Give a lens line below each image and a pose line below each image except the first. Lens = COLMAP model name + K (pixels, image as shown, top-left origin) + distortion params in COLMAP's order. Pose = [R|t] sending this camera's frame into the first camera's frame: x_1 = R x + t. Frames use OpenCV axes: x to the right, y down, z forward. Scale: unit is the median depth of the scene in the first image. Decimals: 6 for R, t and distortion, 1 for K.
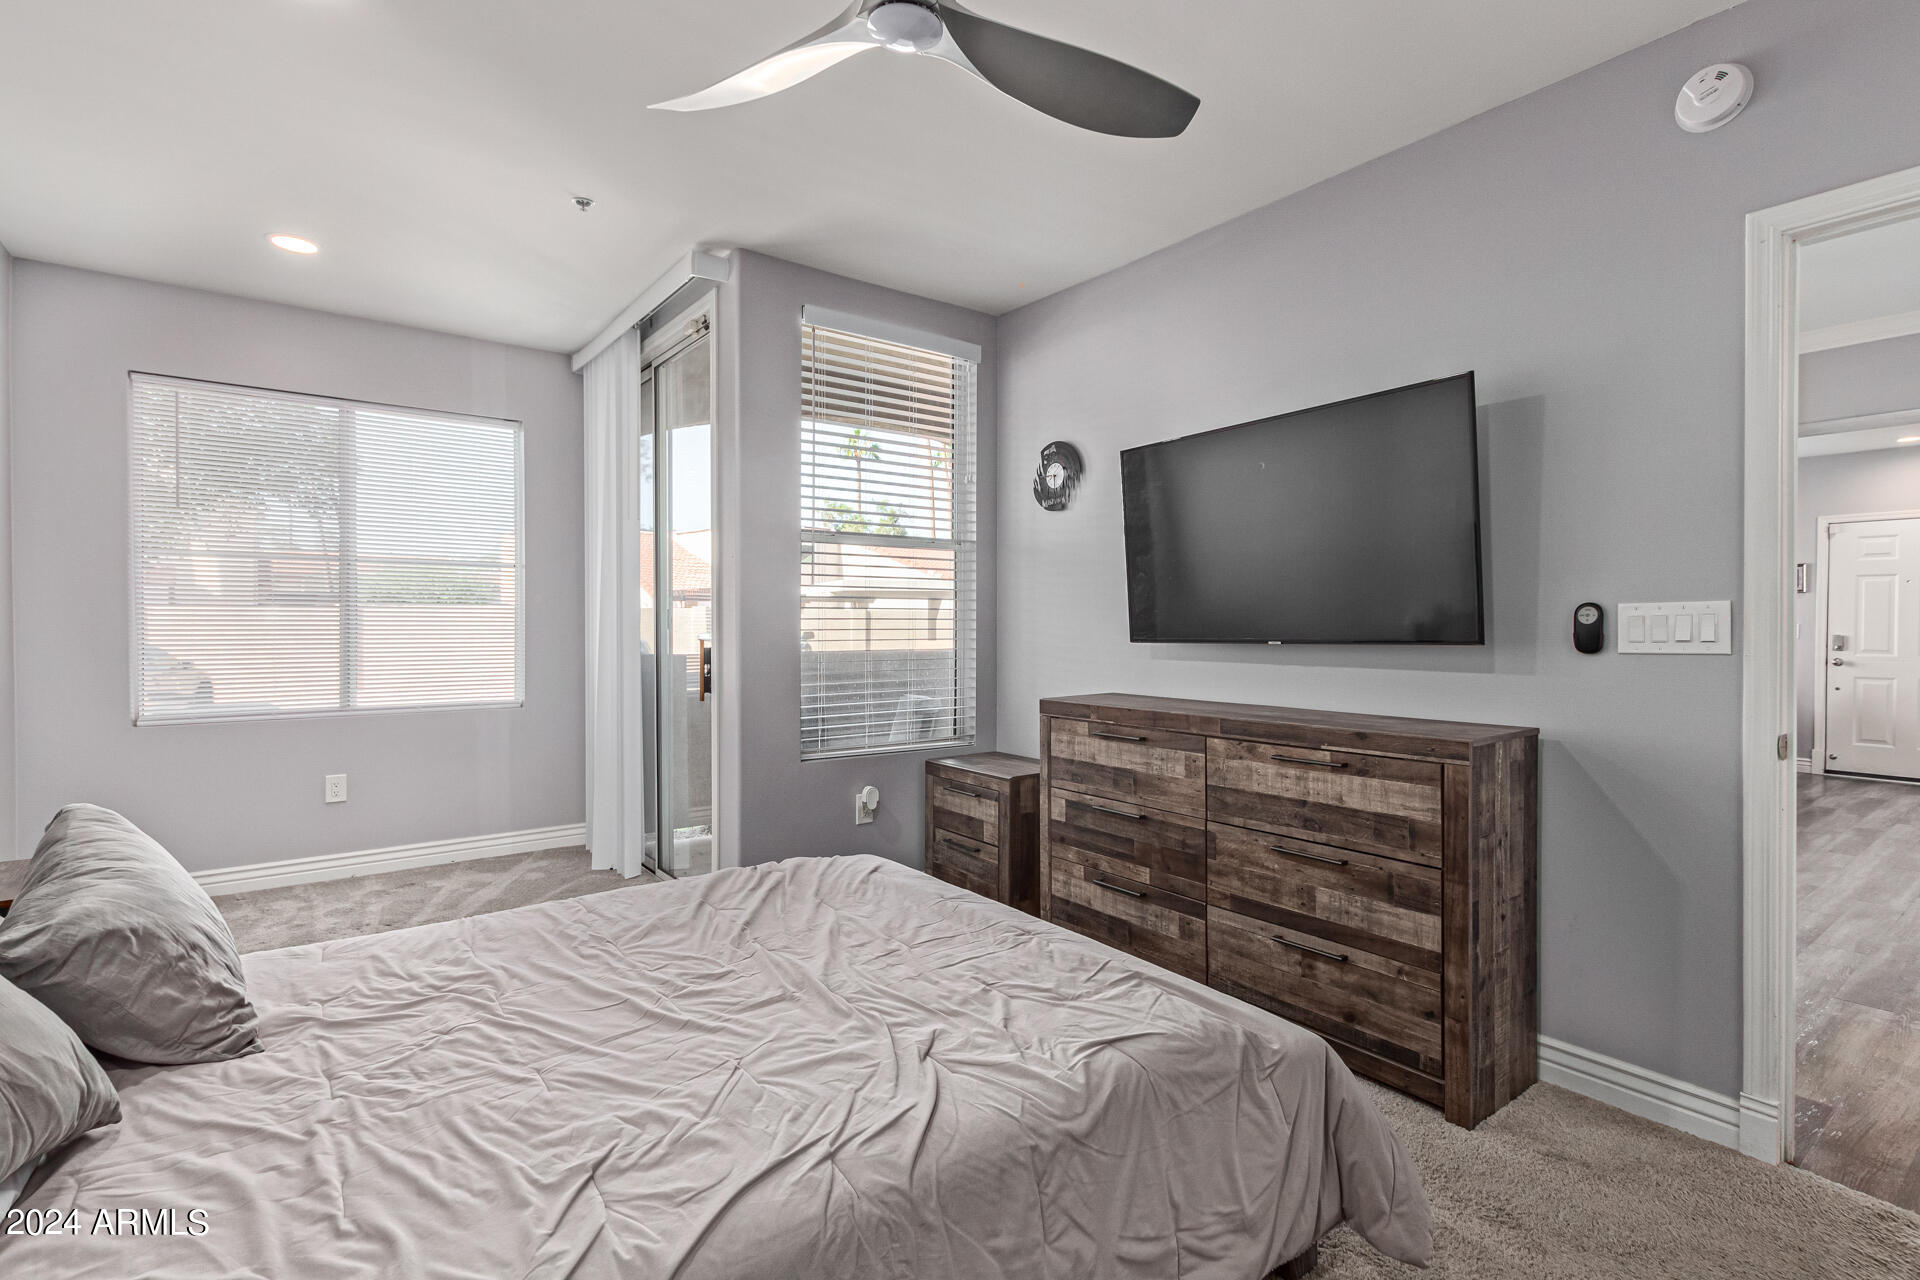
lens RADIAL K [[895.7, 0, 952.4], [0, 895.7, 633.1], [0, 0, 1]] dist [0.012111, -0.005148]
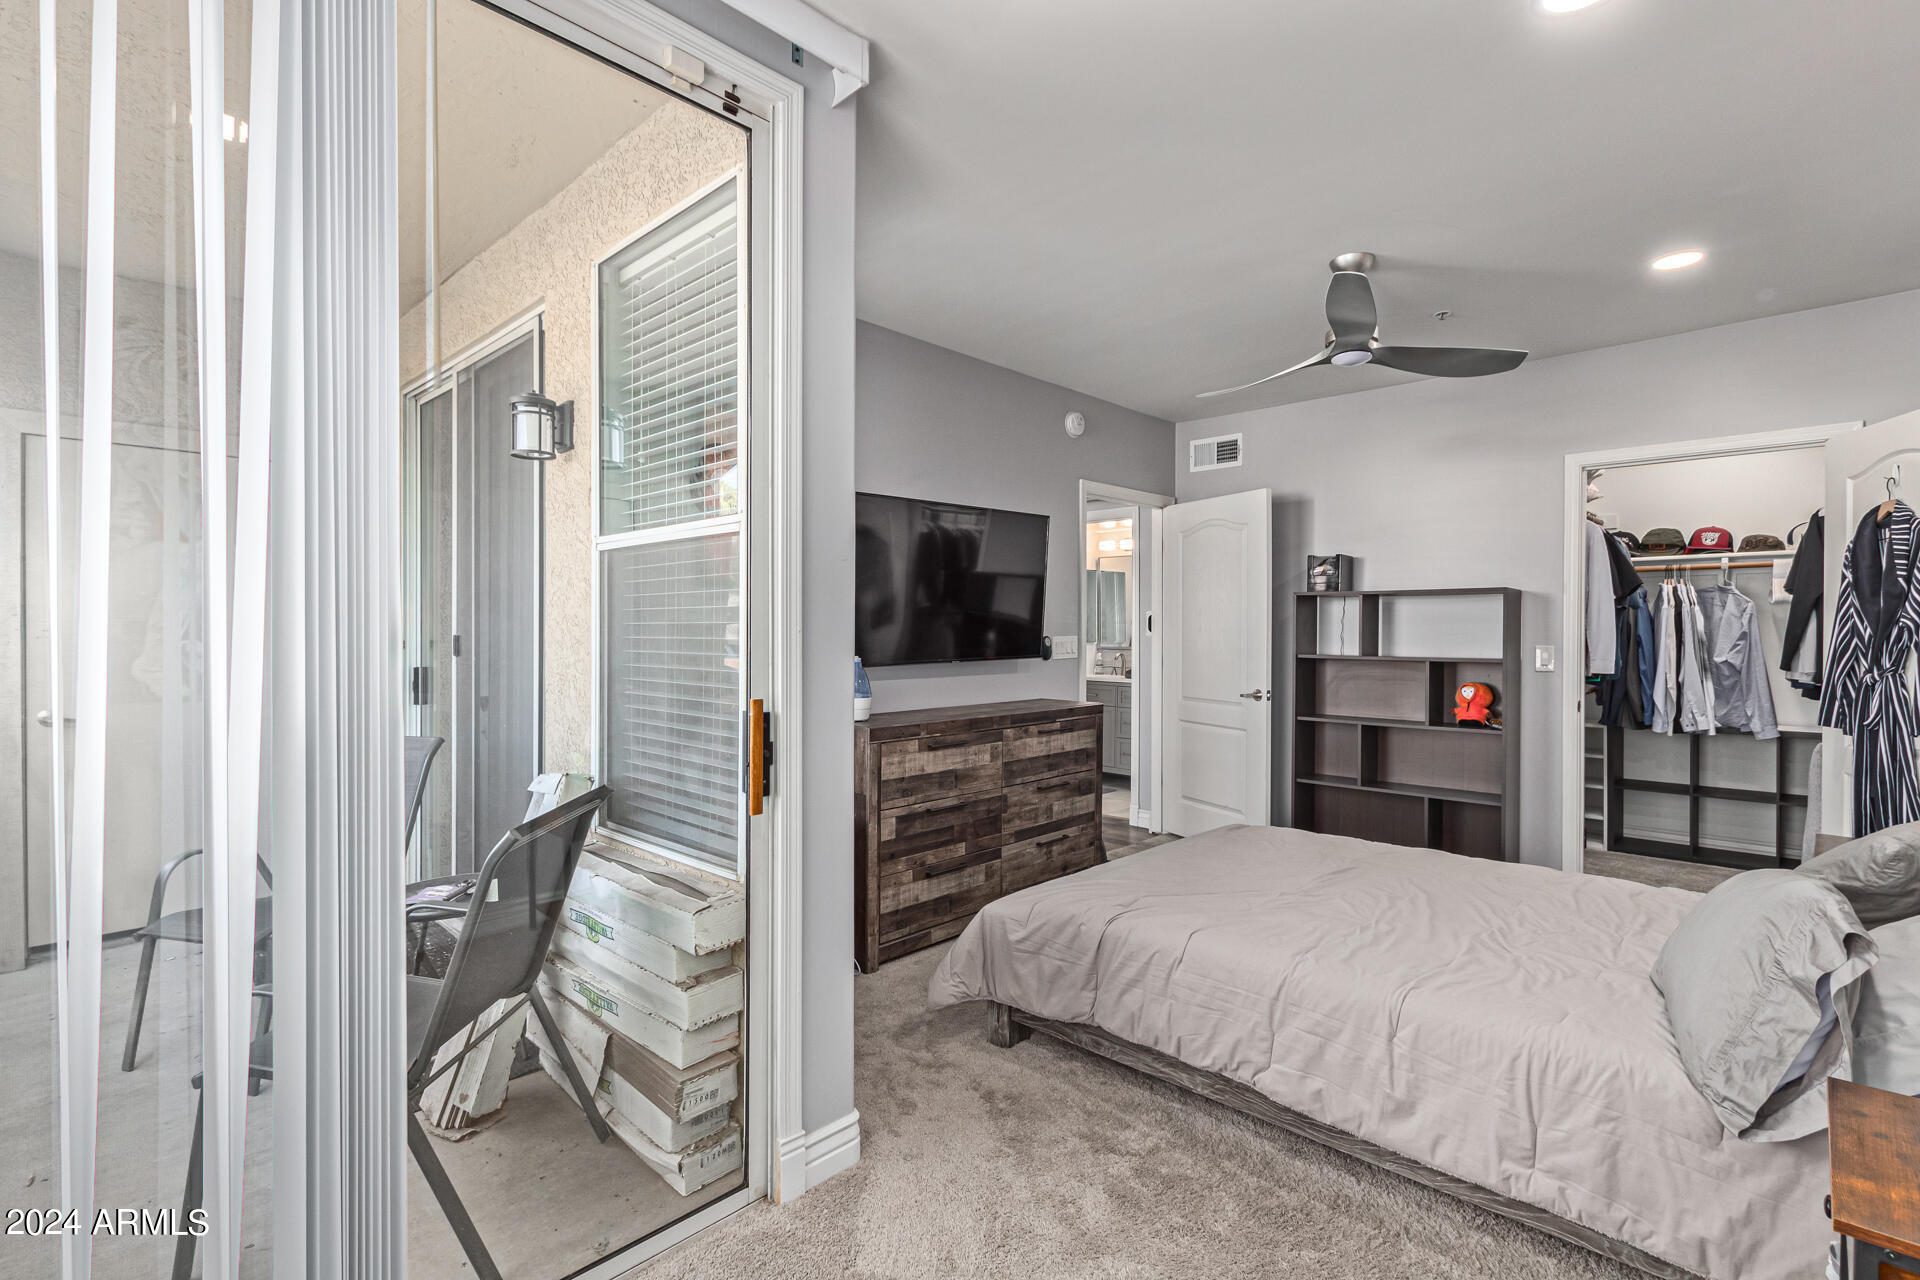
lens RADIAL K [[895.7, 0, 959.4], [0, 895.7, 637.0], [0, 0, 1]] dist [0.012111, -0.005148]
pose [[-0.167383, -0.008490, 0.985855, -1.097162], [0.008861, 0.999910, 0.010116, -0.046005], [-0.985852, 0.010429, -0.167293, 1.285973]]
